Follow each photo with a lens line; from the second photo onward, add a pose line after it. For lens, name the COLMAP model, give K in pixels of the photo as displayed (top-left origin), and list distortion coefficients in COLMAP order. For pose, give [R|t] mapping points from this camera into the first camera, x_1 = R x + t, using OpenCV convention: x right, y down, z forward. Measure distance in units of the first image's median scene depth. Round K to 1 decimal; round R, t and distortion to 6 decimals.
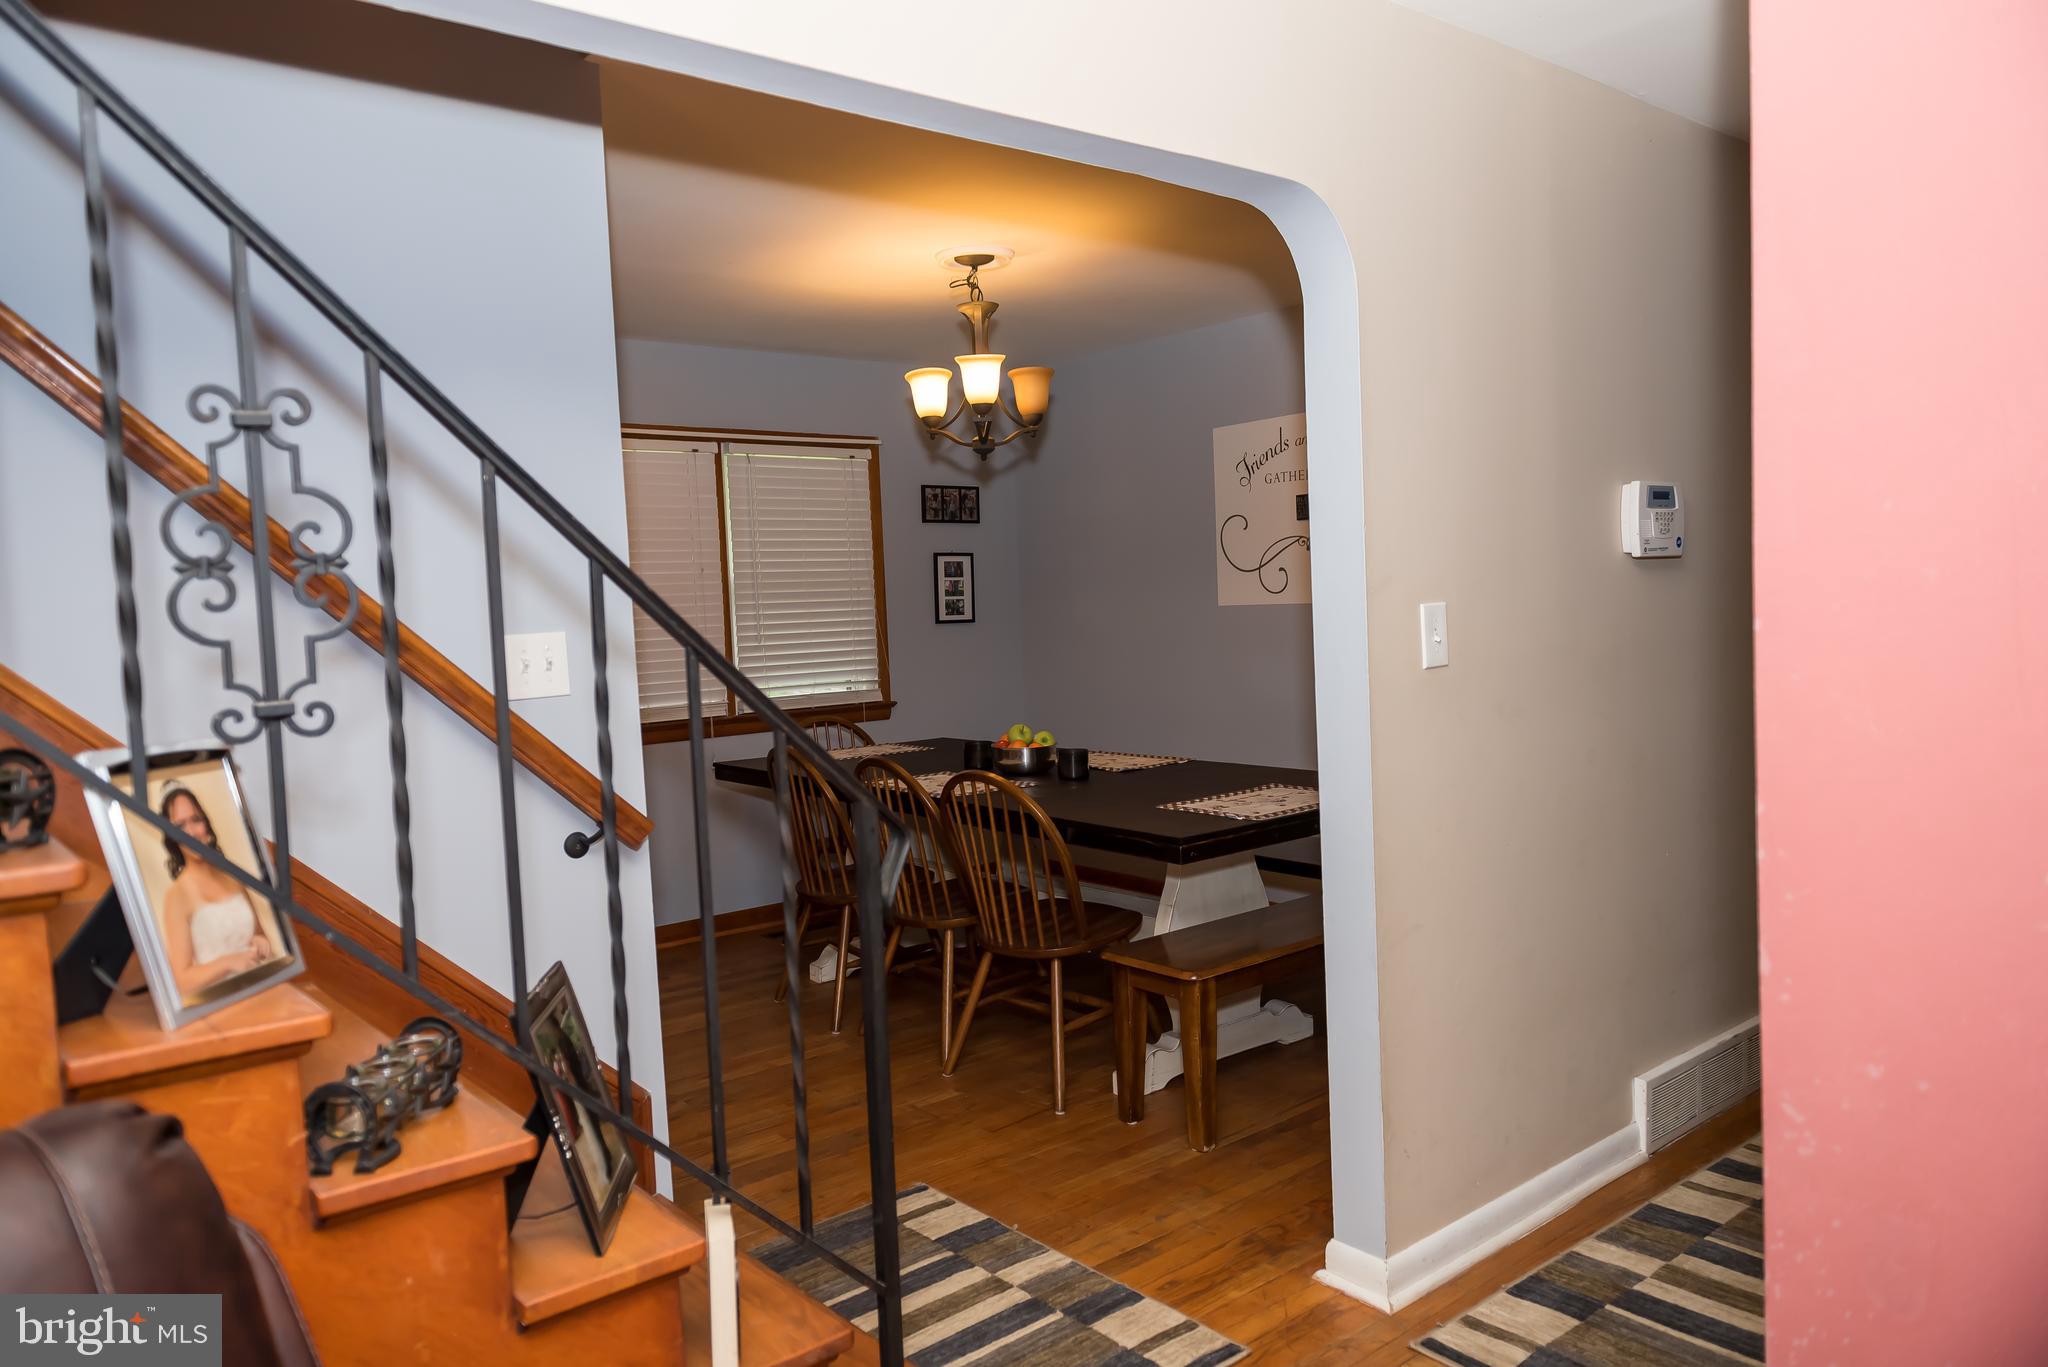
lens RADIAL K [[1400.7, 0, 1024.0], [0, 1400.7, 683.5], [0, 0, 1]] dist [0.004228, 0.002947]
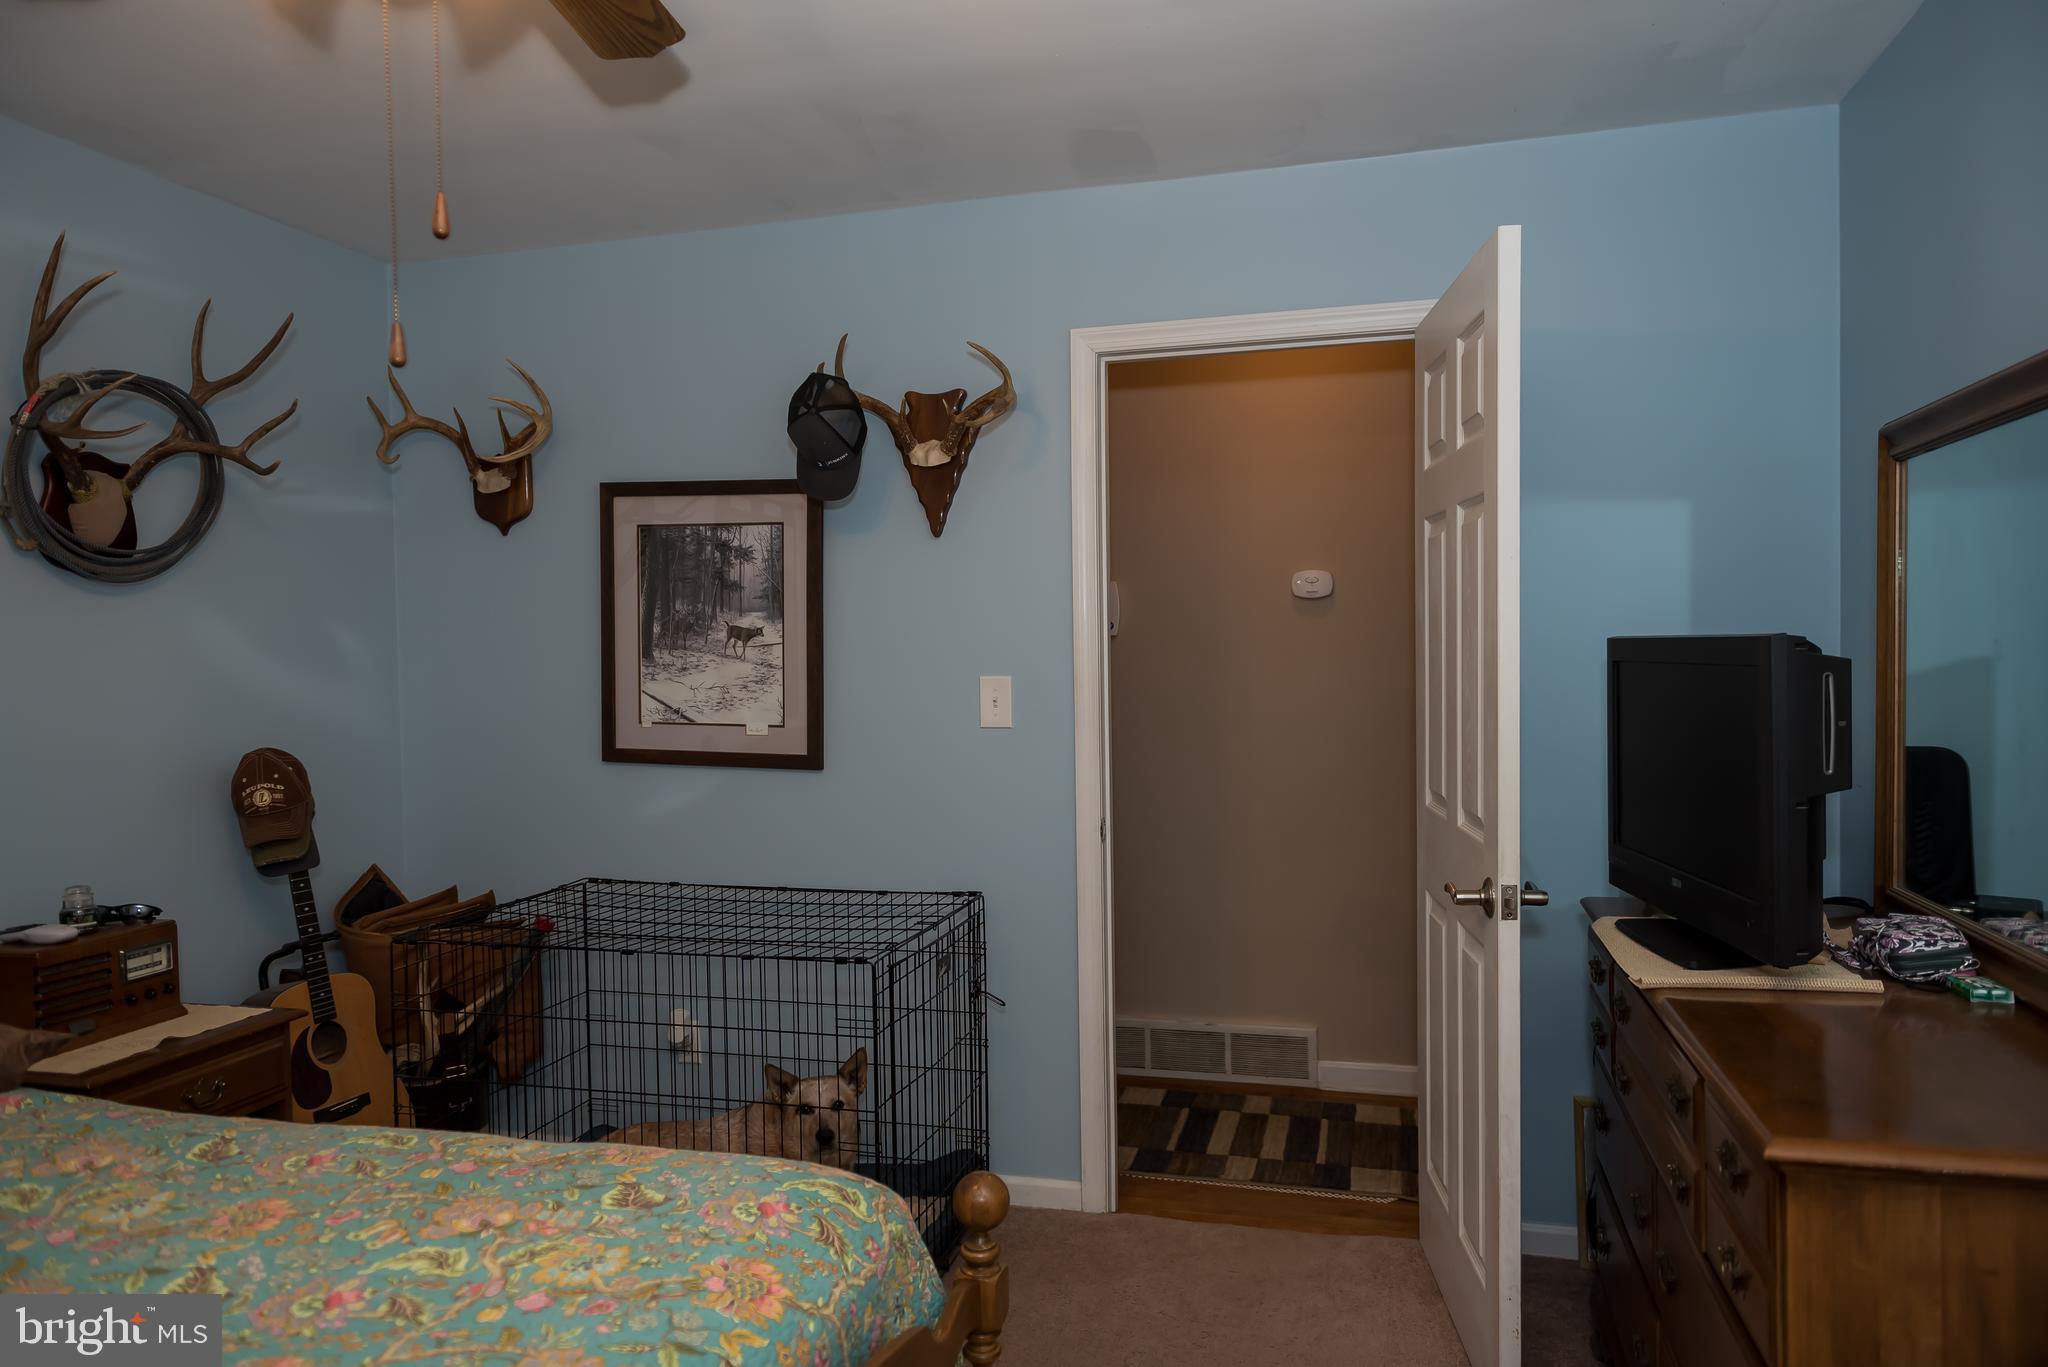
lens RADIAL K [[1400.7, 0, 1024.0], [0, 1400.7, 683.5], [0, 0, 1]] dist [0.004228, 0.002947]
pose [[-0.563307, 0.016597, 0.826081, -0.312131], [0.089887, 0.995095, 0.041302, -0.060870], [-0.821343, 0.097519, -0.562036, 1.081333]]
